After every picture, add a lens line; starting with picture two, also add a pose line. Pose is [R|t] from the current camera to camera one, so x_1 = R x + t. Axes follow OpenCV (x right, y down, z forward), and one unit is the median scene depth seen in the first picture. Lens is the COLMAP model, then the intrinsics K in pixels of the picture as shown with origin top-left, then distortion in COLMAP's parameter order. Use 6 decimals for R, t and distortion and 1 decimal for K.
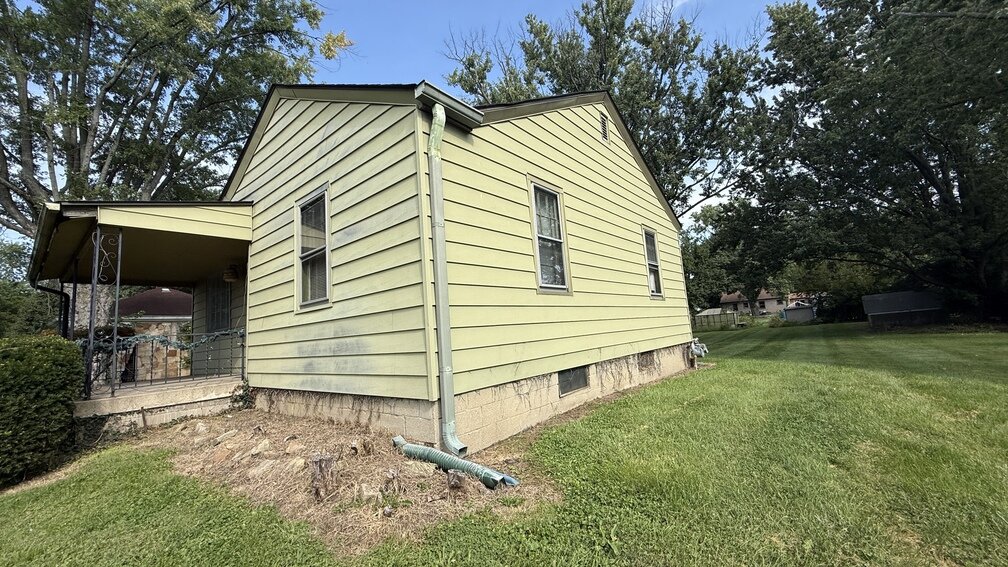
lens RADIAL K [[398.7, 0, 501.3], [0, 398.7, 279.9], [0, 0, 1]] dist [-0.000905, 0.000138]
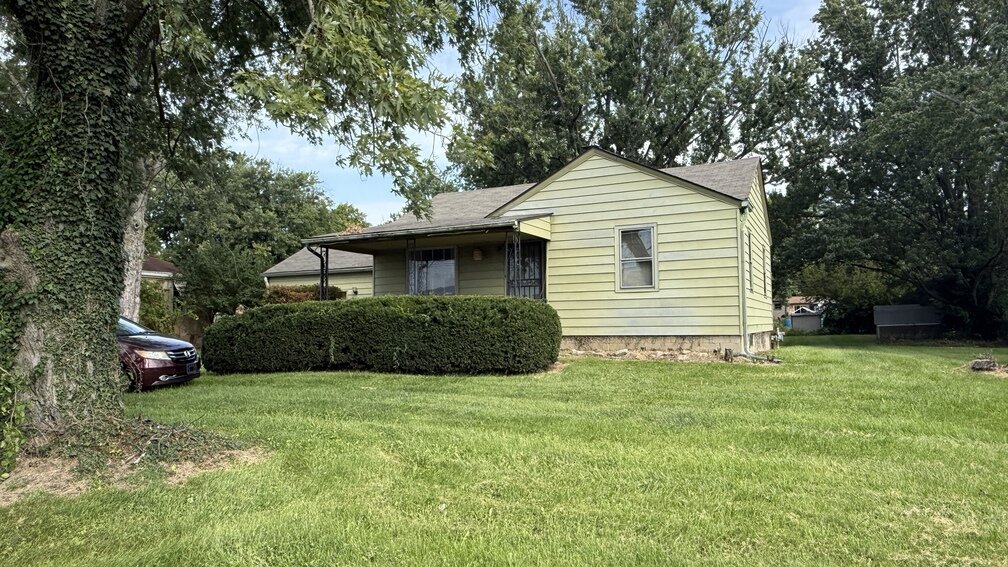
lens RADIAL K [[639.3, 0, 506.7], [0, 639.3, 284.9], [0, 0, 1]] dist [0.001869, -0.000221]
pose [[0.972045, 0.077033, 0.221799, -0.353608], [-0.090563, 0.994559, 0.051480, -0.010583], [-0.216627, -0.070127, 0.973732, -0.357067]]
